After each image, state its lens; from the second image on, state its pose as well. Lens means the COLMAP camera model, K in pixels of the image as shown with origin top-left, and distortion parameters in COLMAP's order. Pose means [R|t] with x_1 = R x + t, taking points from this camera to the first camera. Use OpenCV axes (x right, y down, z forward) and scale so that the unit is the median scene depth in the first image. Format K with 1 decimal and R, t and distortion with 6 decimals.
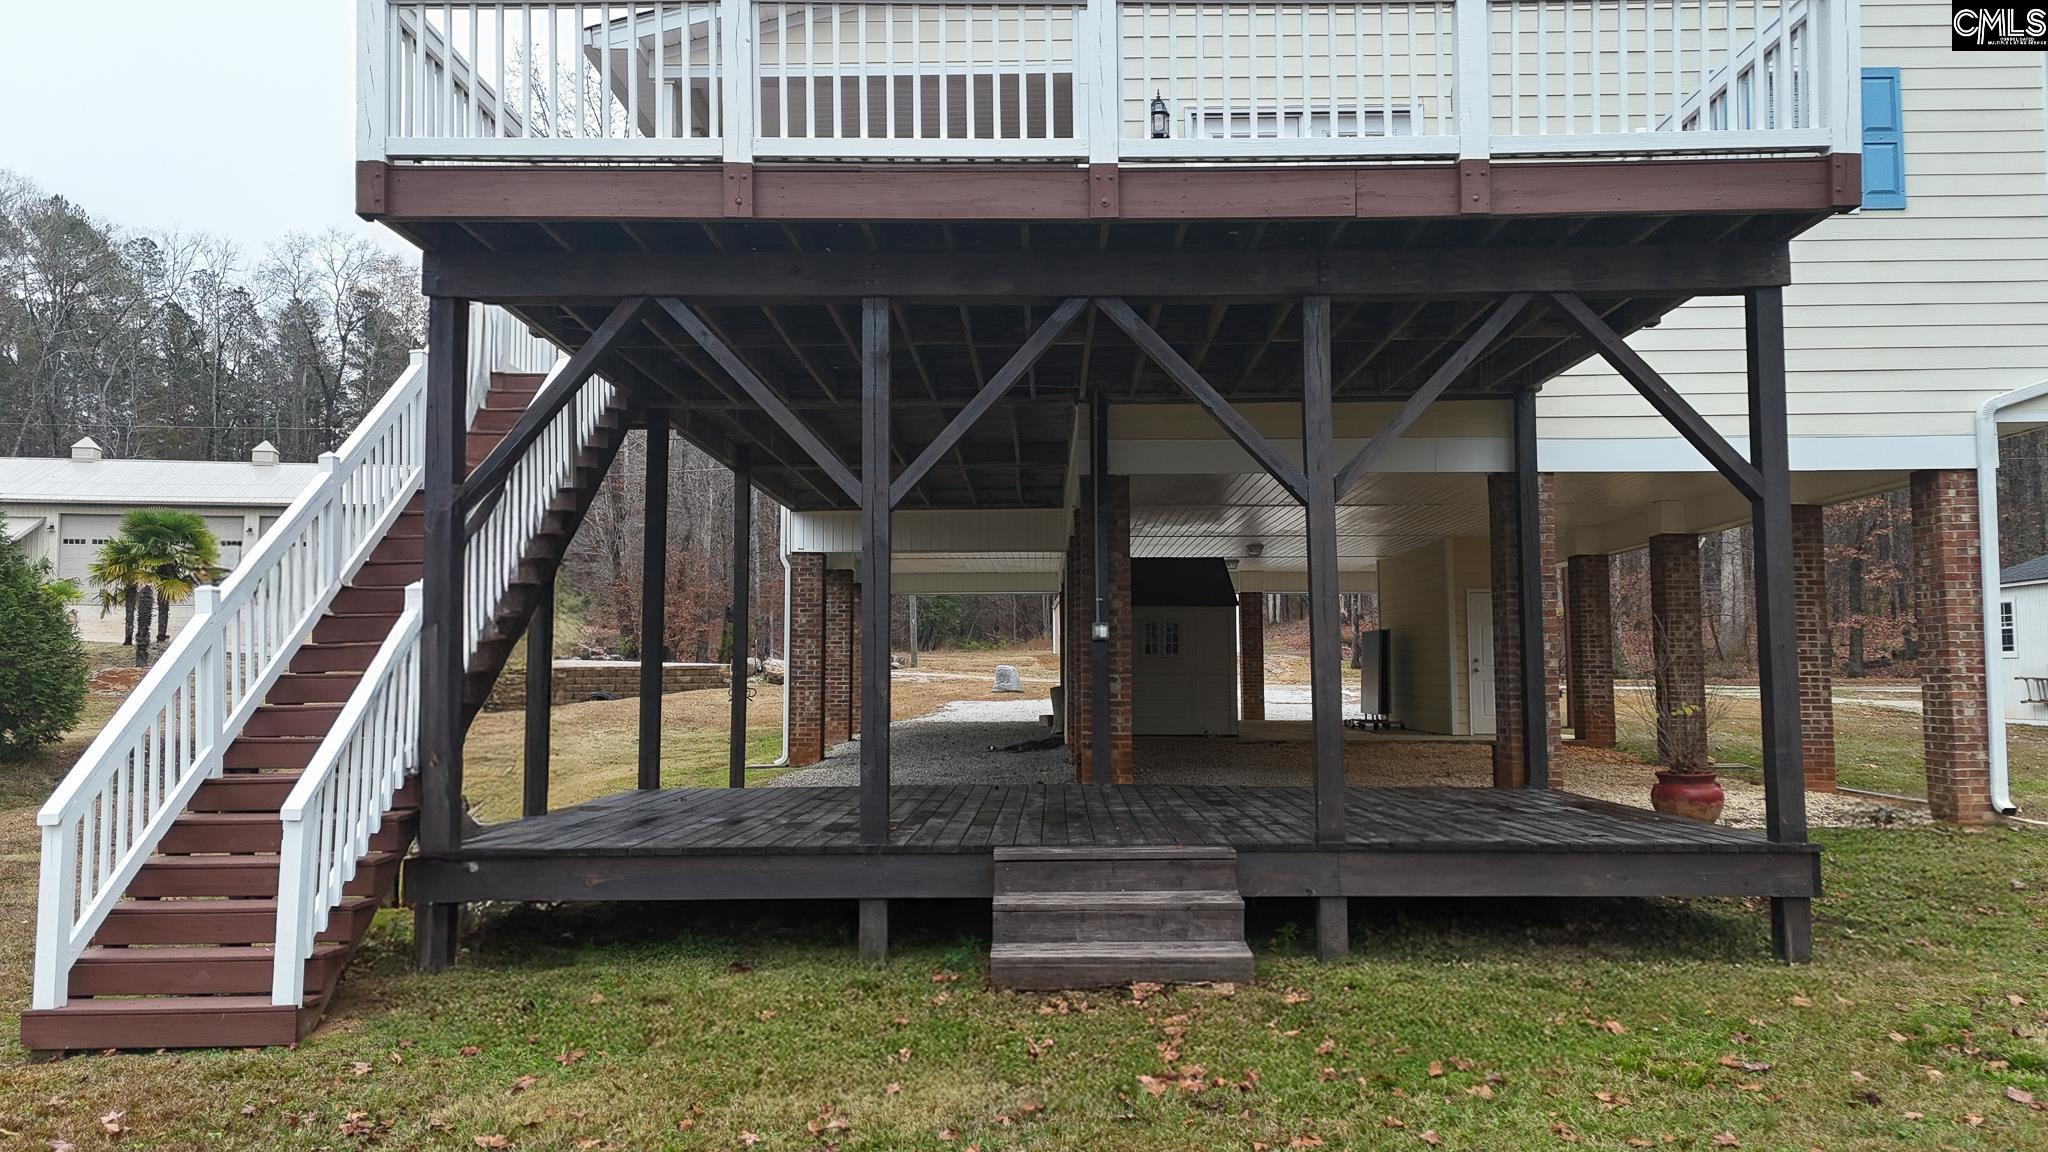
lens RADIAL K [[1489.8, 0, 1024.0], [0, 1489.8, 576.0], [0, 0, 1]] dist [0.075809, -0.068037]
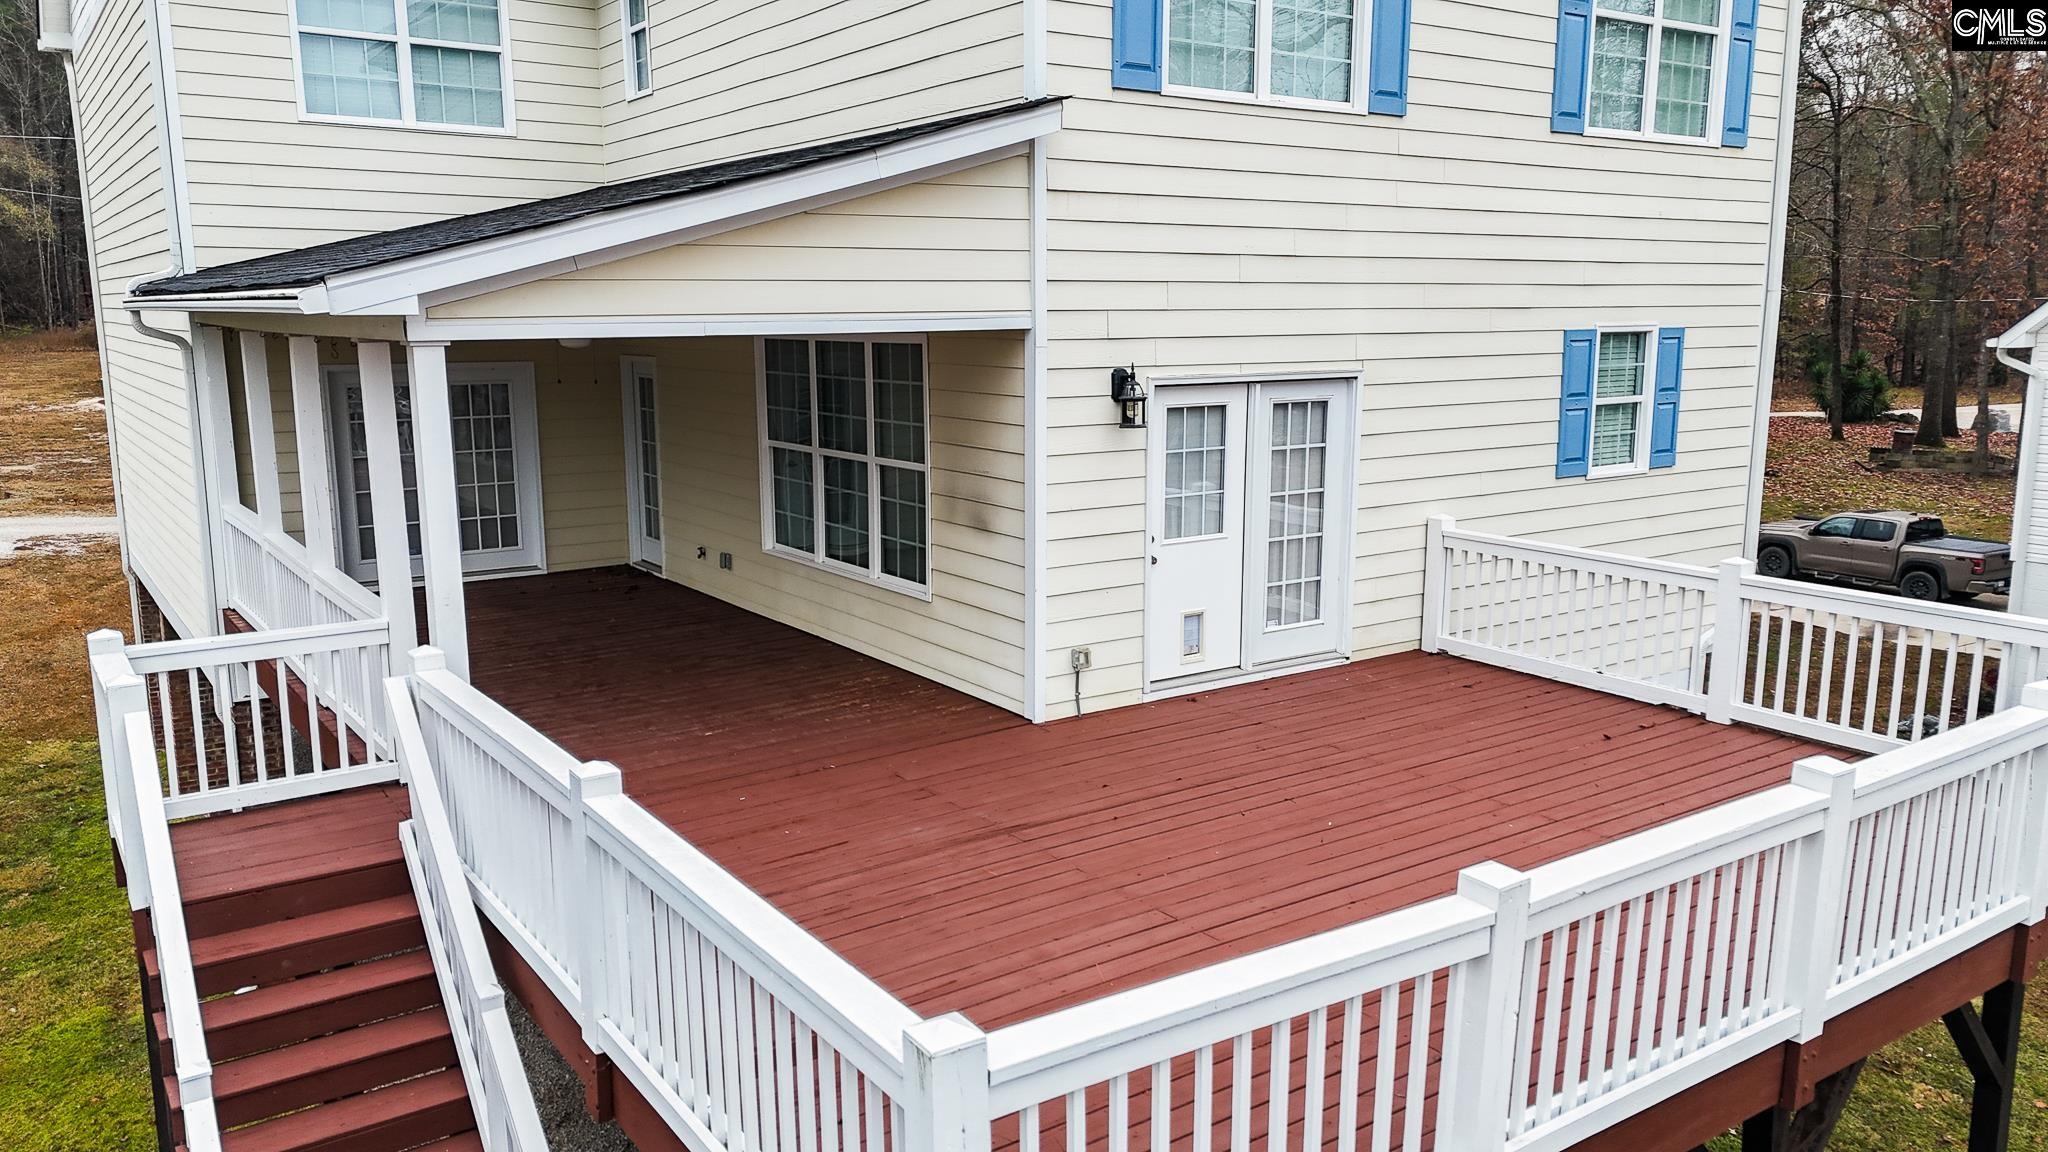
lens RADIAL K [[1489.8, 0, 1024.0], [0, 1489.8, 576.0], [0, 0, 1]] dist [0.075809, -0.068037]
pose [[0.814793, -0.105254, 0.570117, -0.399489], [-0.040161, 0.970772, 0.236618, -0.402160], [-0.578359, -0.215691, 0.786752, 0.424524]]
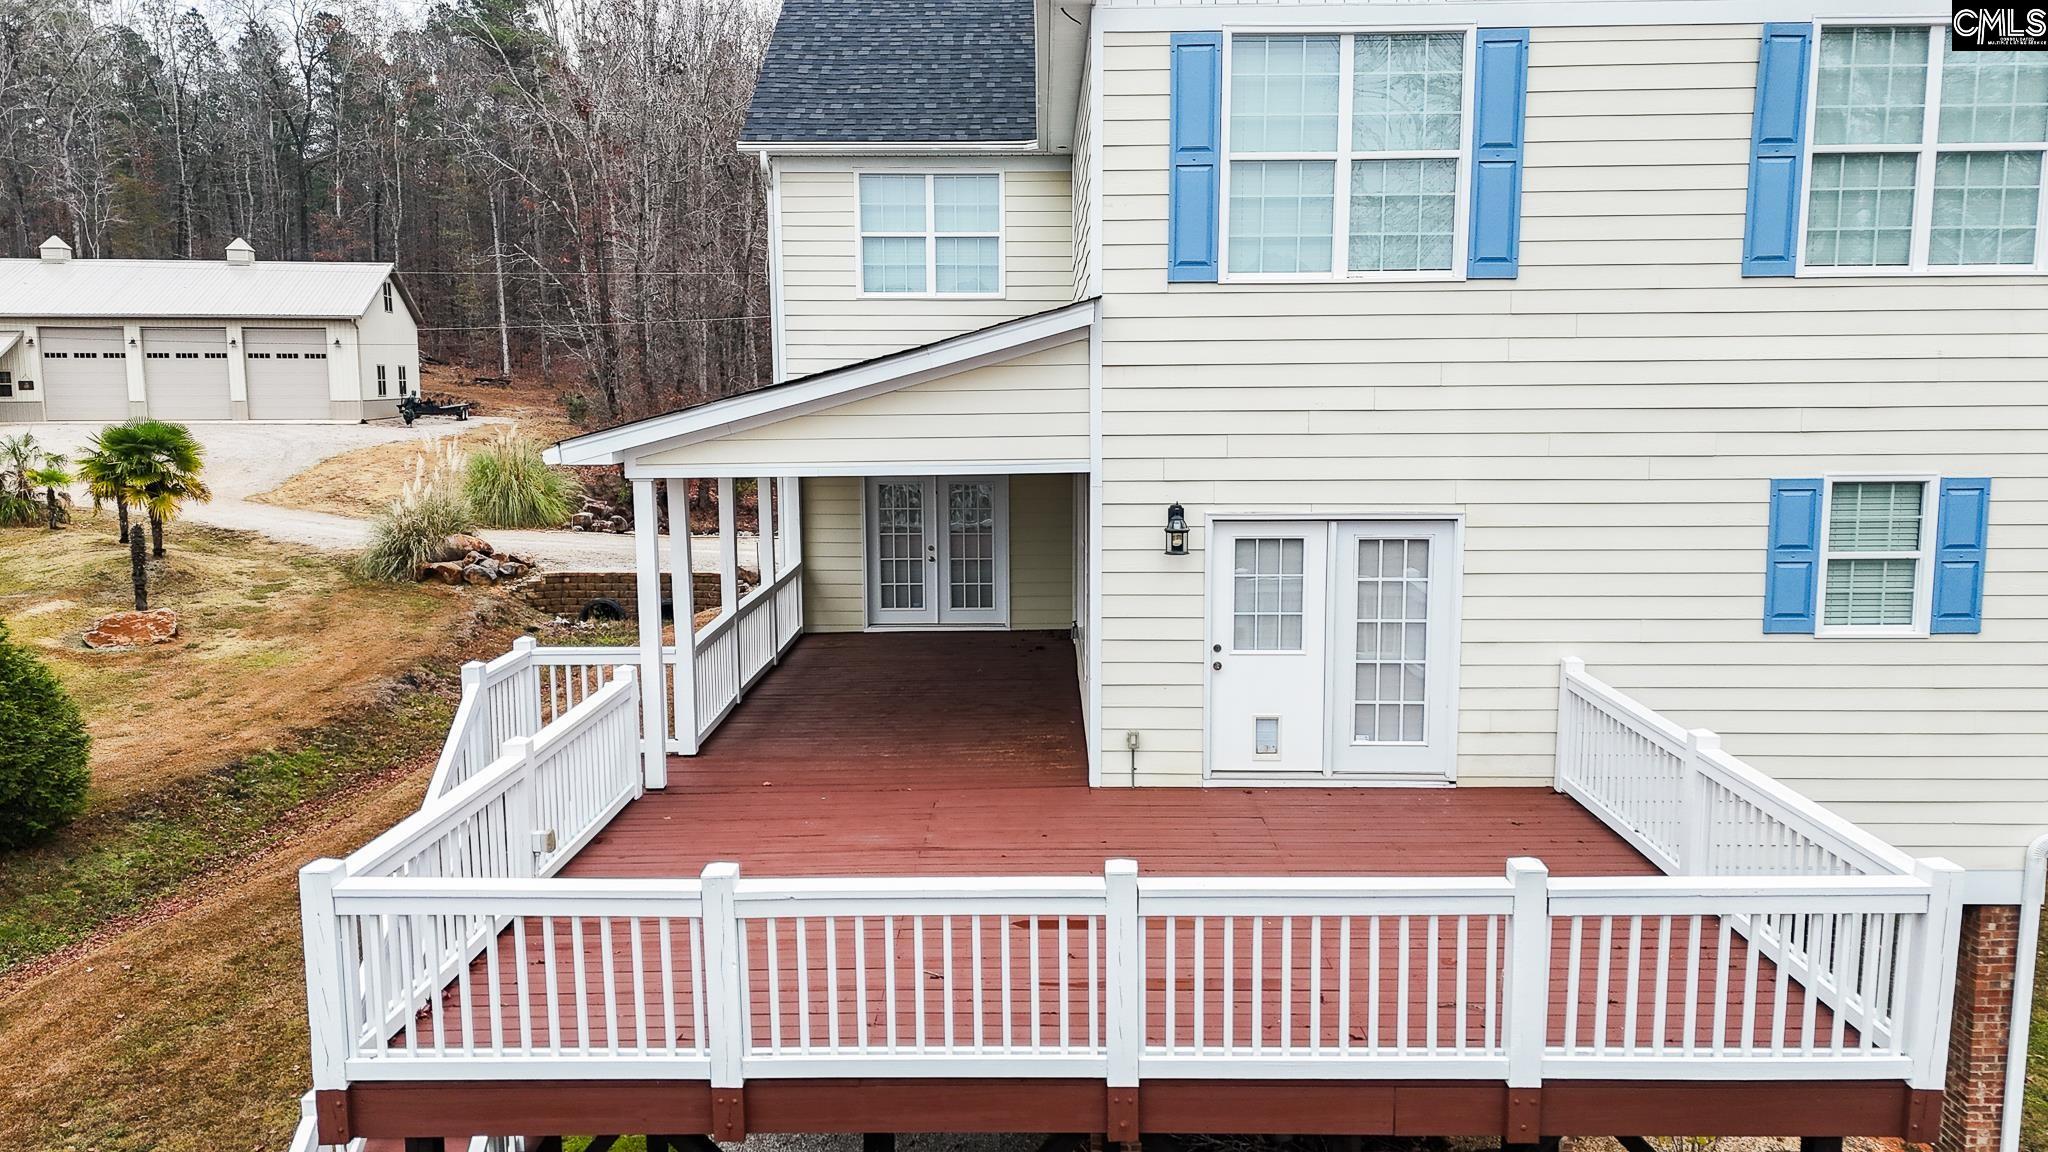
lens RADIAL K [[1489.8, 0, 1024.0], [0, 1489.8, 576.0], [0, 0, 1]] dist [0.075809, -0.068037]
pose [[0.999974, -0.005527, -0.004568, 0.002589], [0.006349, 0.978579, 0.205772, -0.475794], [0.003333, -0.205796, 0.978589, 0.099686]]
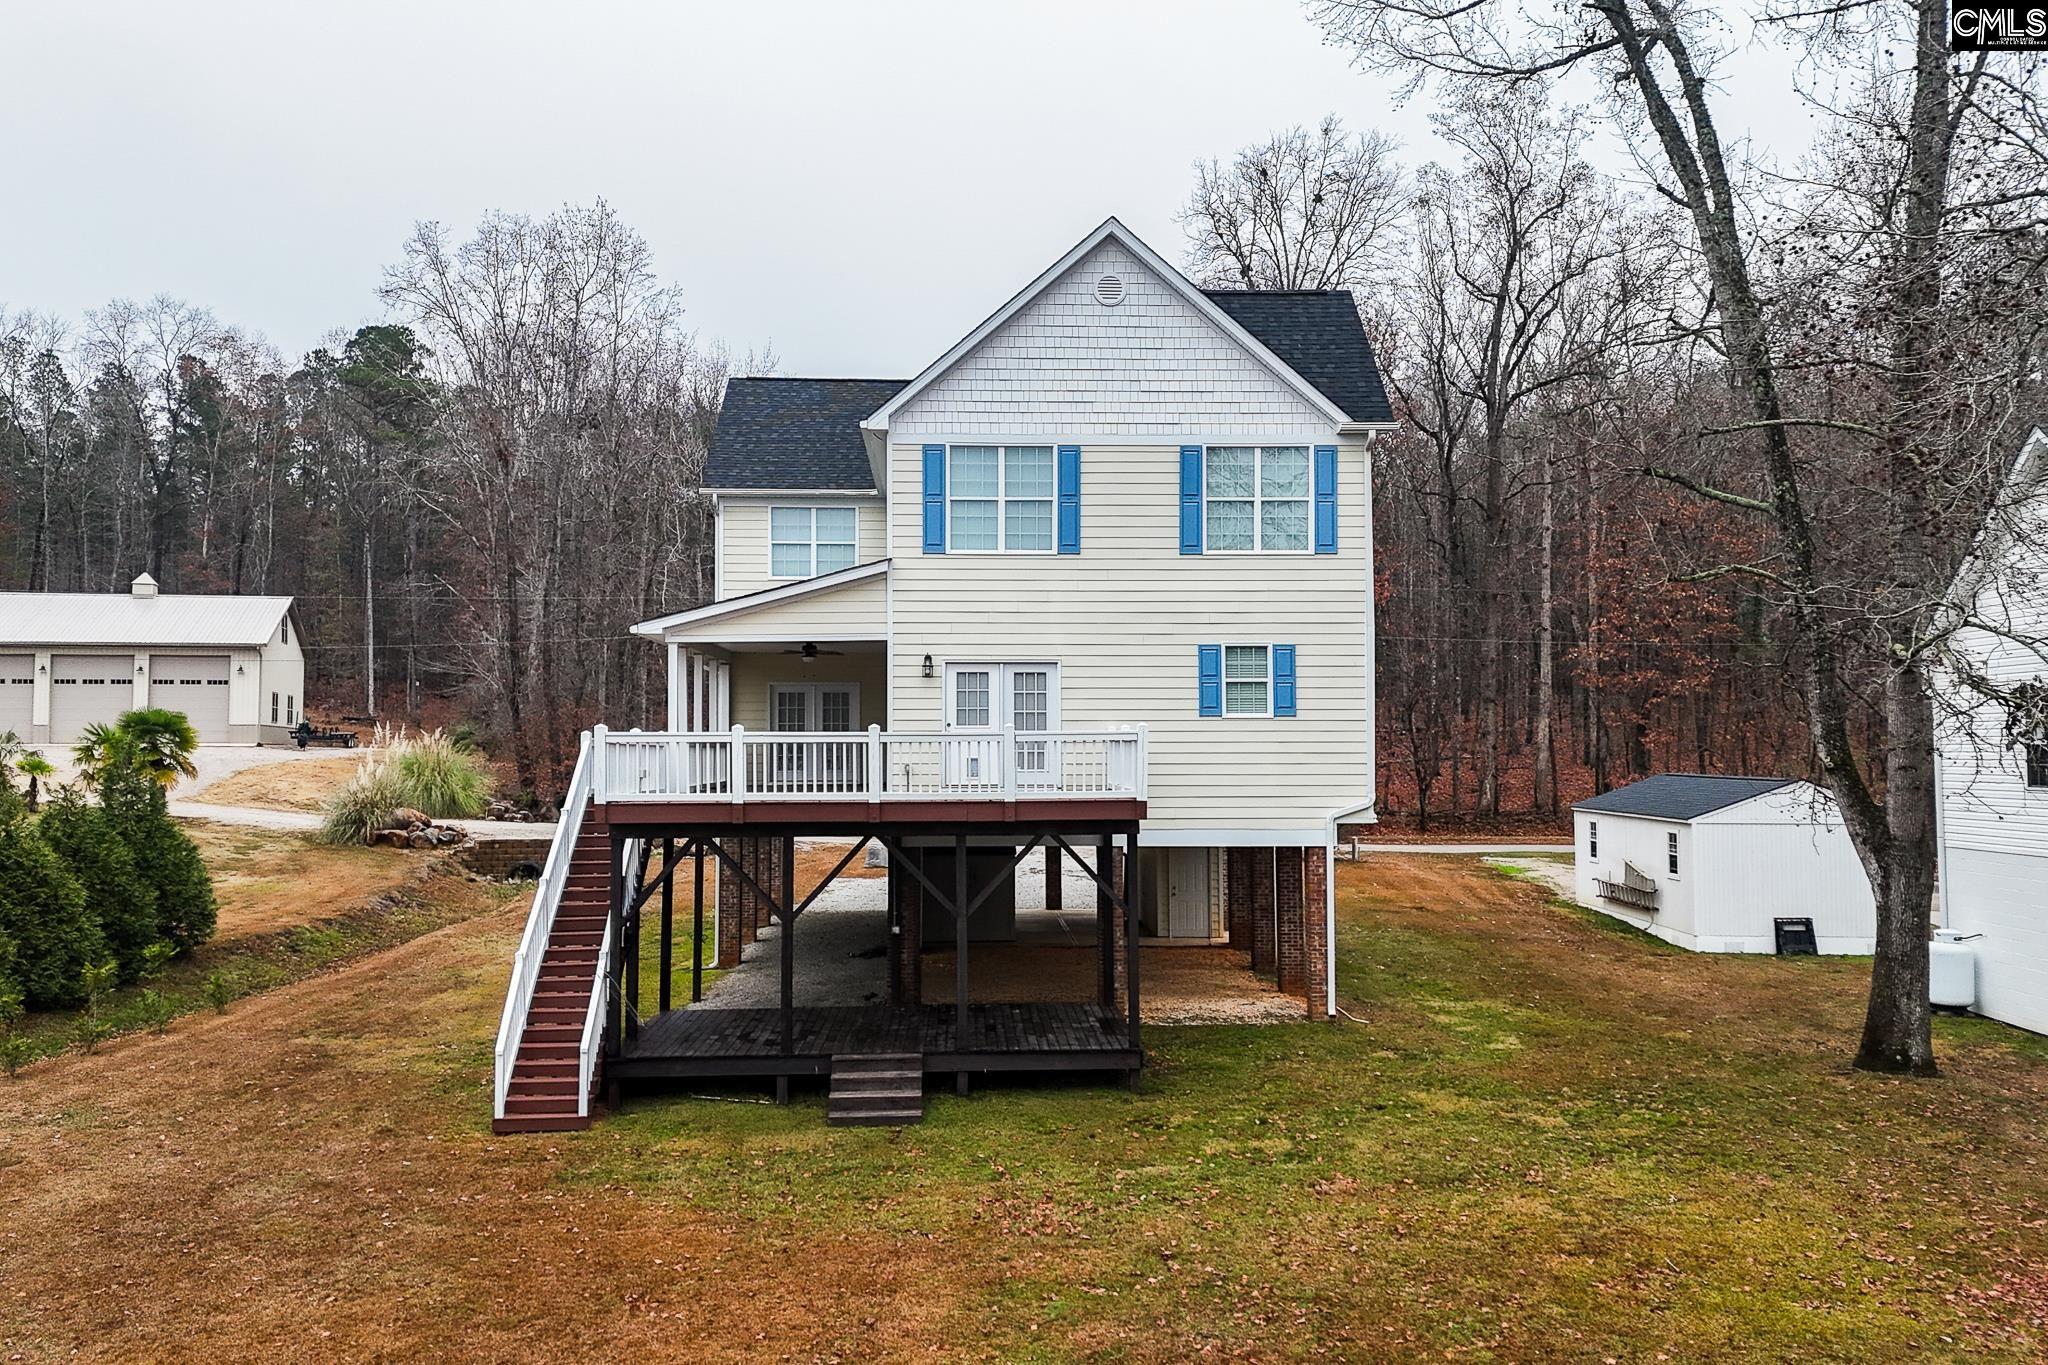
lens RADIAL K [[1768.7, 0, 991.4], [0, 1768.7, 681.0], [0, 0, 1]] dist [0.099145, -0.132390]
pose [[0.999332, -0.000593, 0.036552, 0.093014], [-0.000618, 0.999452, 0.033103, -0.369911], [-0.036552, -0.033103, 0.998783, -1.346693]]
